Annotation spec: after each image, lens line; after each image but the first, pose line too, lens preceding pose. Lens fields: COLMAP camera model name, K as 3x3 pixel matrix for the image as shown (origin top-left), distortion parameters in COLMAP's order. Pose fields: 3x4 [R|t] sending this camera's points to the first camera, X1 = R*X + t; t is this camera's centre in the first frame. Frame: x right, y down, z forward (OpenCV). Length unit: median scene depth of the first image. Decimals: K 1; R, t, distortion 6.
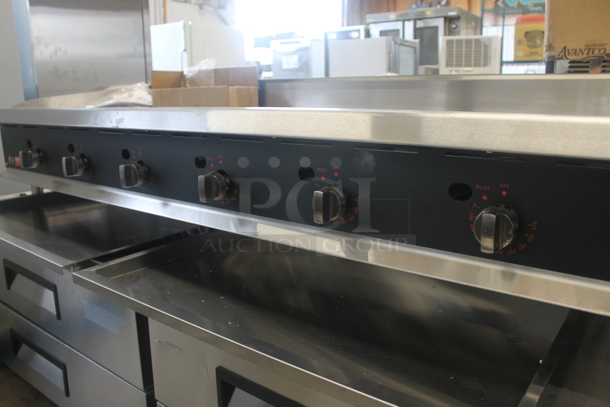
lens RADIAL K [[511.6, 0, 302.3], [0, 511.6, 205.5], [0, 0, 1]] dist [-0.121694, 0.085644]
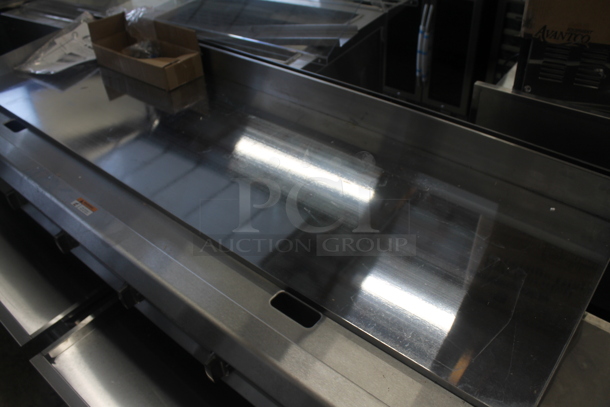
lens RADIAL K [[511.6, 0, 305.0], [0, 511.6, 203.2], [0, 0, 1]] dist [-0.121694, 0.085644]
pose [[0.998500, -0.011645, -0.053500, 0.169538], [0.033798, 0.899835, 0.434920, -0.444453], [0.043077, -0.436075, 0.898879, 0.093573]]
